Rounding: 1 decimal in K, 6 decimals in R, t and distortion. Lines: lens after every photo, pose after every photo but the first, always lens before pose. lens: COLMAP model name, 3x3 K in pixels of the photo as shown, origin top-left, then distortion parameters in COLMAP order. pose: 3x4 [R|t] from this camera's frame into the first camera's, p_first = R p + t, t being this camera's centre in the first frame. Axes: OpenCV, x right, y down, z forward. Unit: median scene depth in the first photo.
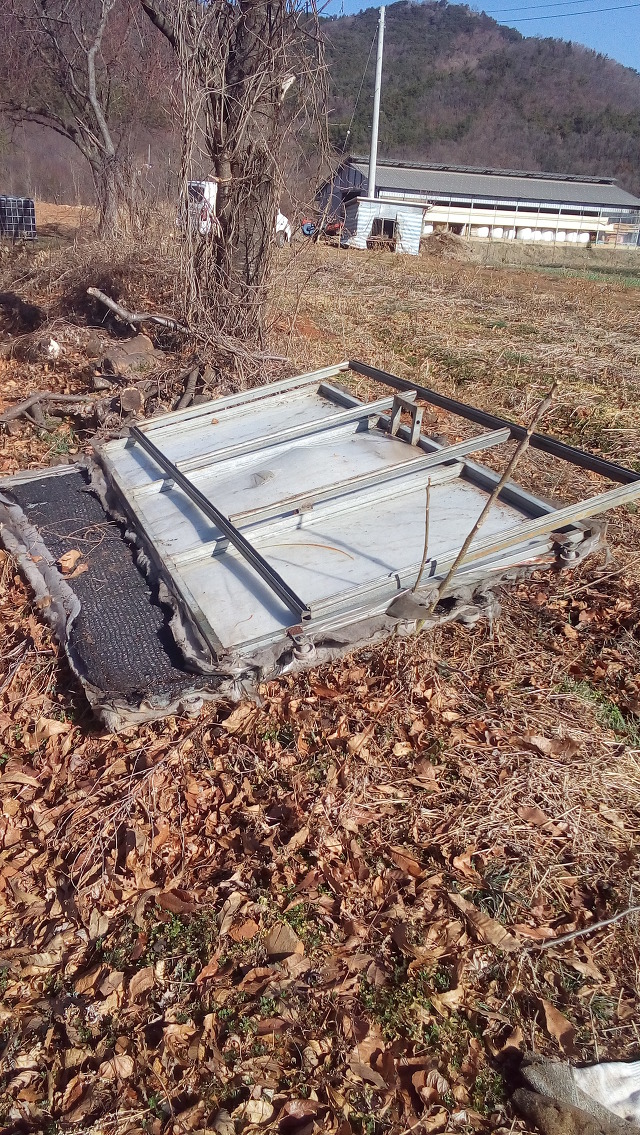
lens RADIAL K [[991.0, 0, 320.0], [0, 991.0, 567.5], [0, 0, 1]] dist [0.083492, -0.002359]
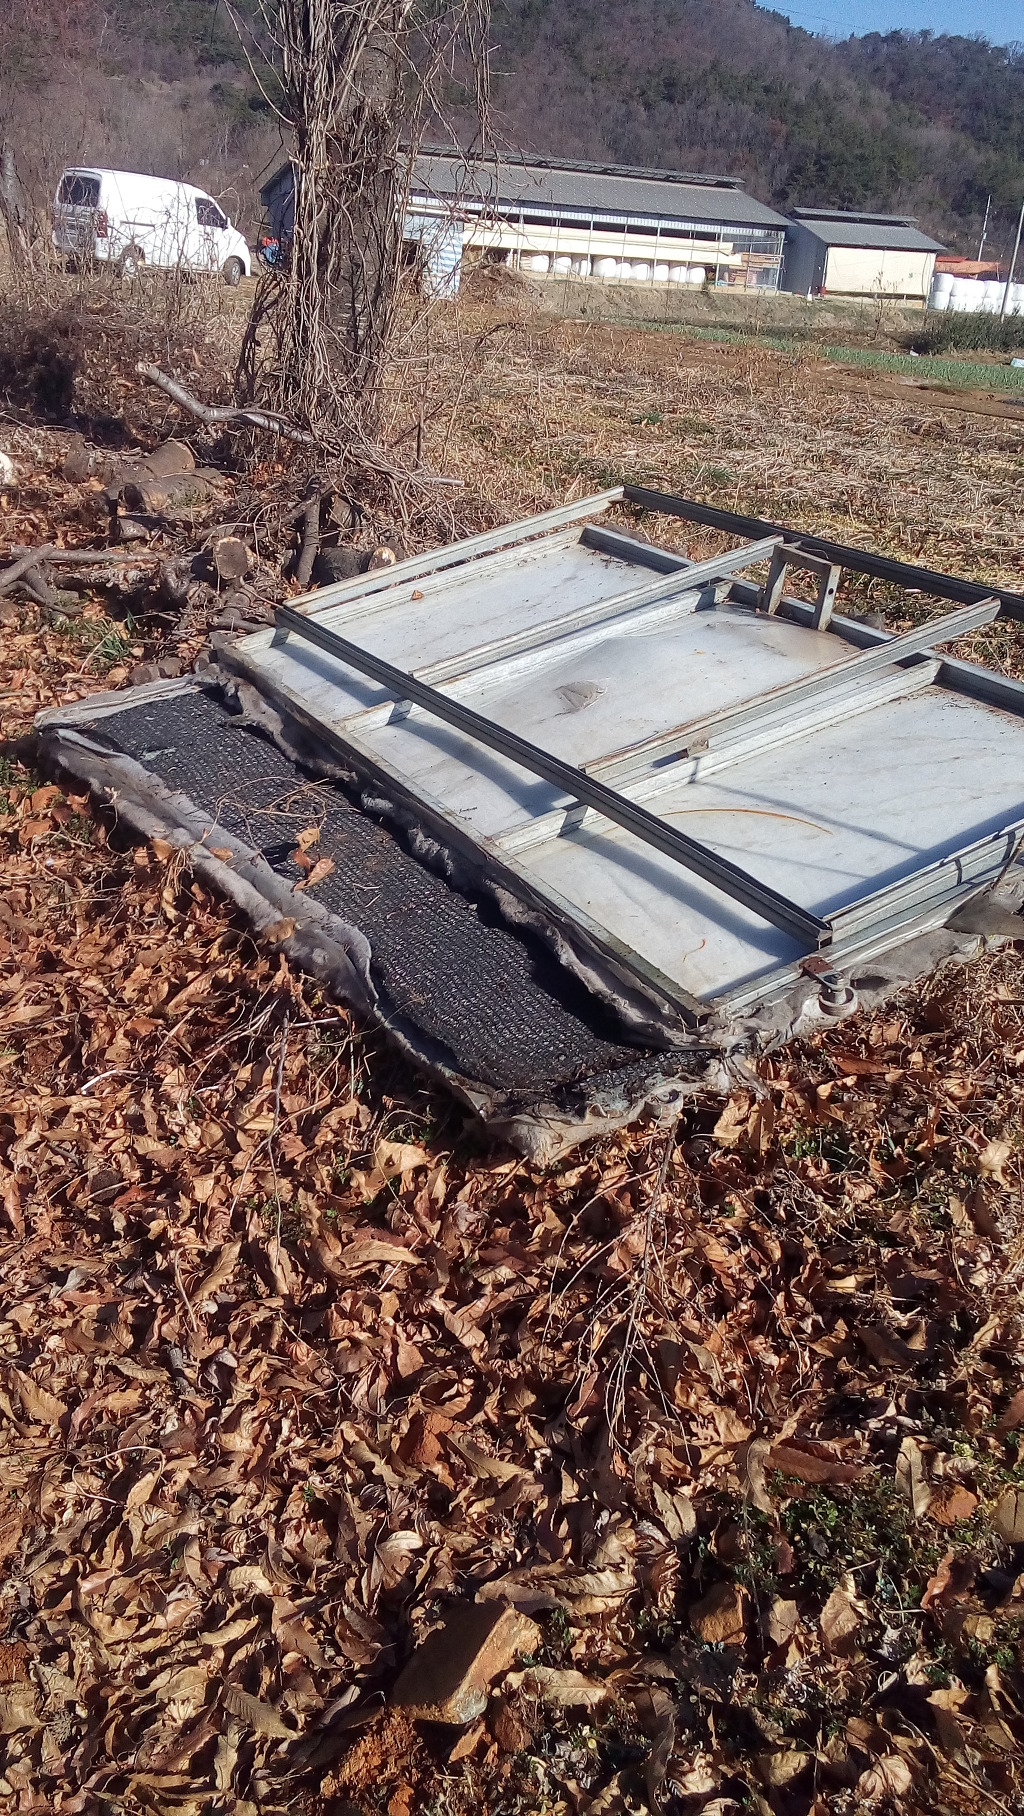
lens RADIAL K [[1589.4, 0, 512.0], [0, 1589.4, 908.0], [0, 0, 1]] dist [0.077541, -0.016728]
pose [[0.989295, -0.048980, 0.137465, -0.217633], [0.040849, 0.997279, 0.061361, -0.022914], [-0.140096, -0.055088, 0.988604, 0.069945]]
